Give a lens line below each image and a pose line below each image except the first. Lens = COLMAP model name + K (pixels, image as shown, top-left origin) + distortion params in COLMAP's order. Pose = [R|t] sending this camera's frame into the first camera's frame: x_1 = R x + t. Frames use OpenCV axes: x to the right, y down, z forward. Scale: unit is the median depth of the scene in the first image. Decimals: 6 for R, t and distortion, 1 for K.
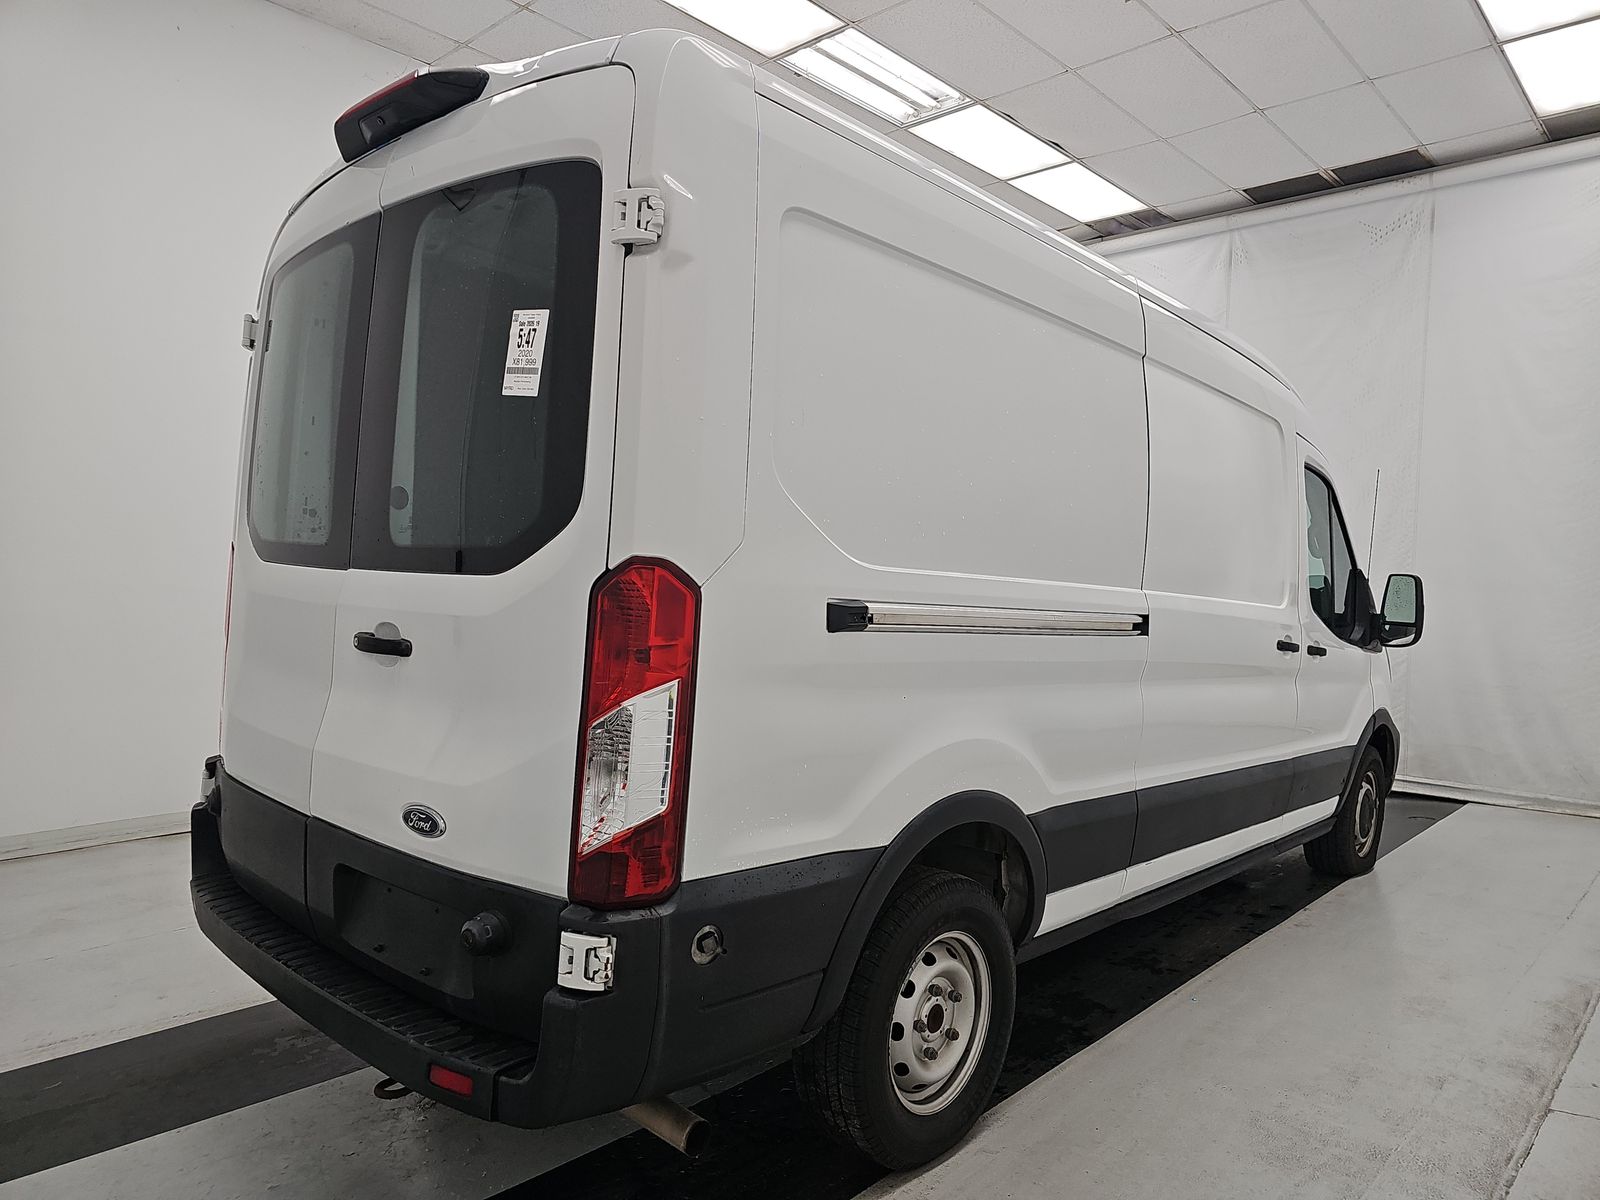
lens RADIAL K [[1074.6, 0, 800.6], [0, 1074.6, 609.6], [0, 0, 1]] dist [0.031303, -0.000467]
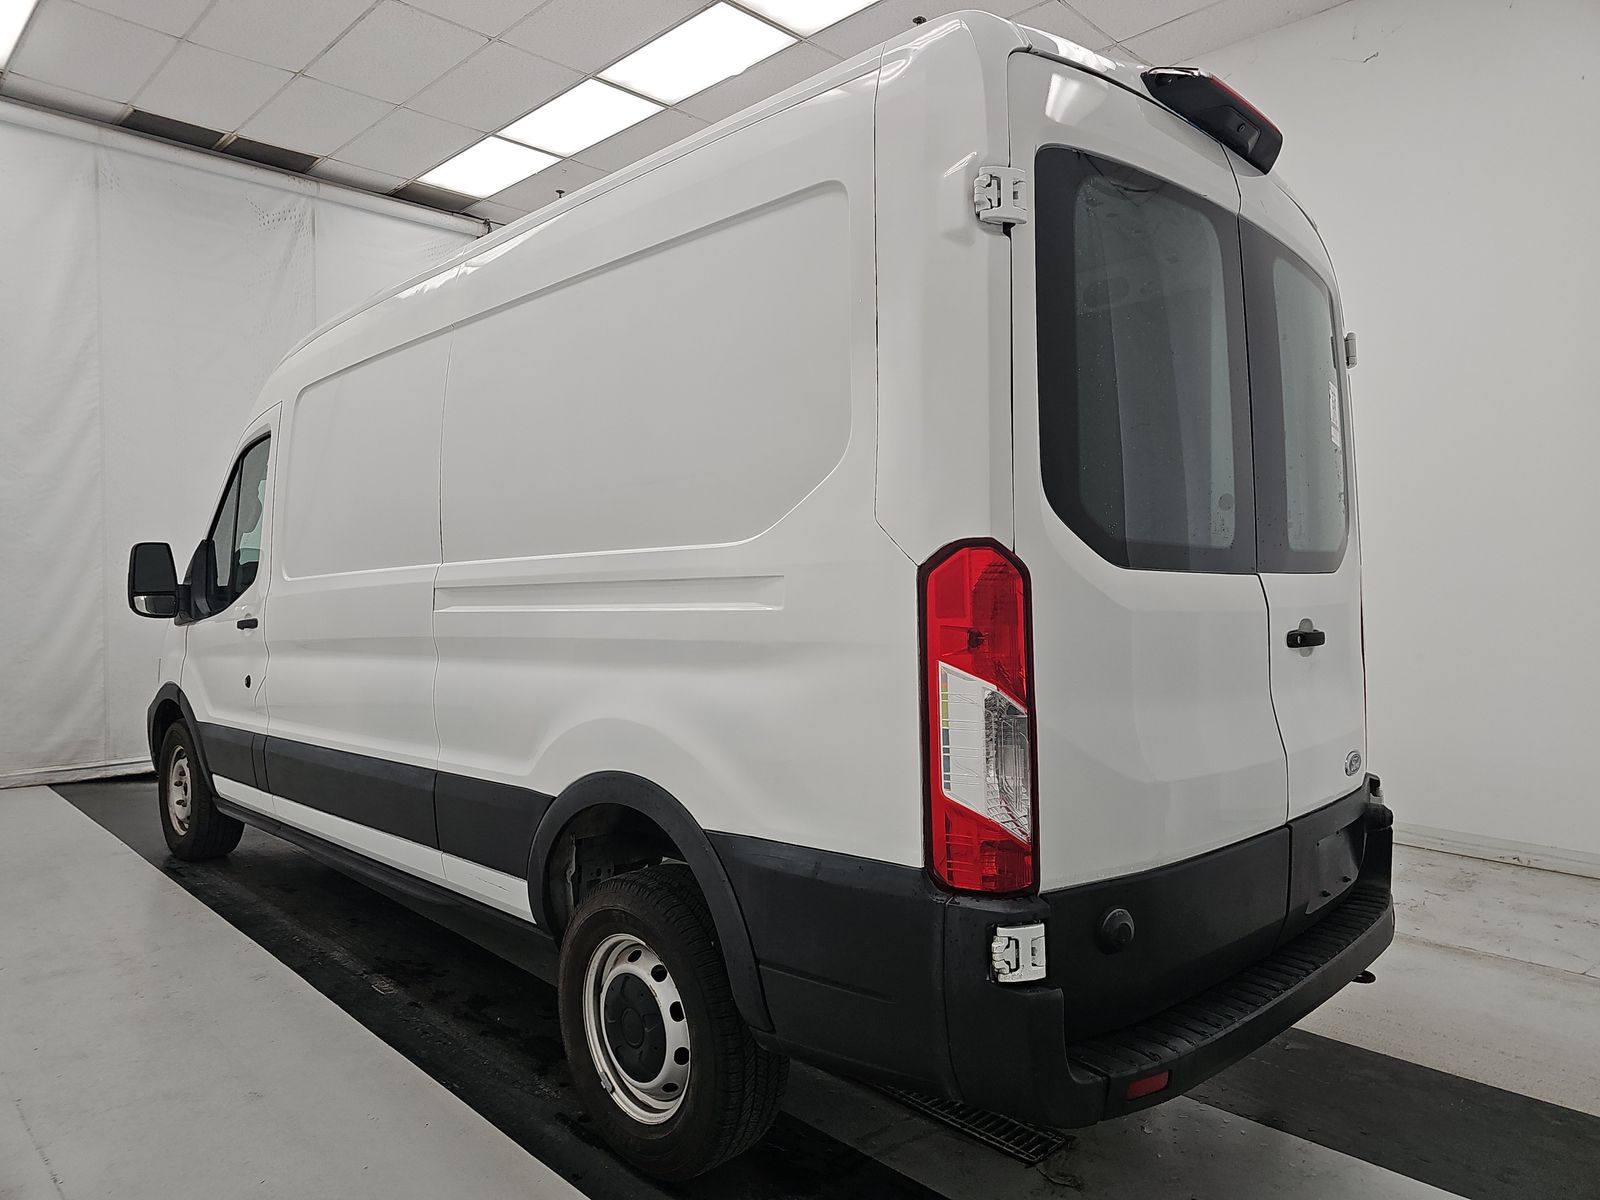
lens RADIAL K [[1074.6, 0, 800.9], [0, 1074.6, 593.1], [0, 0, 1]] dist [0.031303, -0.000467]
pose [[0.035420, -0.052145, 0.998011, -1.678599], [0.031344, 0.998204, 0.051043, -0.098918], [-0.998881, 0.029473, 0.036991, 1.604751]]
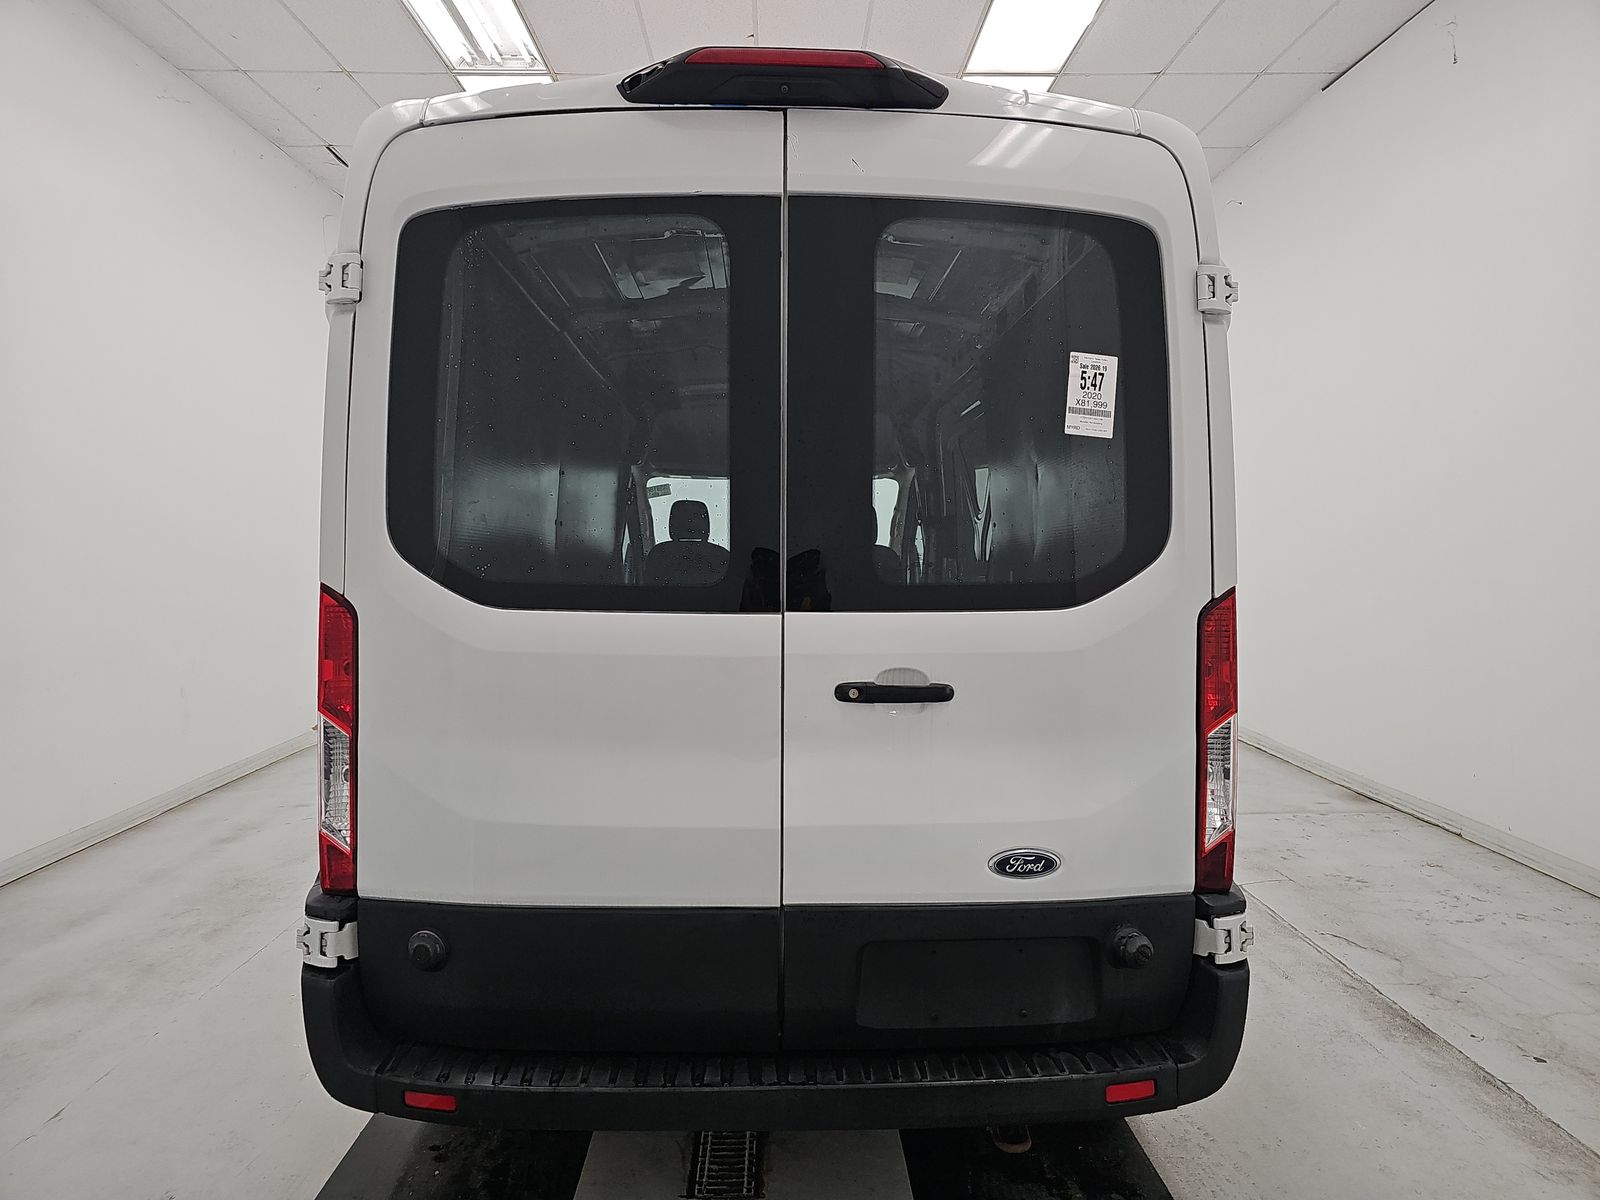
lens RADIAL K [[1074.6, 0, 801.9], [0, 1074.6, 597.3], [0, 0, 1]] dist [0.031303, -0.000467]
pose [[0.709475, -0.071216, 0.701123, -1.193832], [0.050685, 0.997461, 0.050028, -0.108660], [-0.702906, 0.000043, 0.711283, 0.452662]]
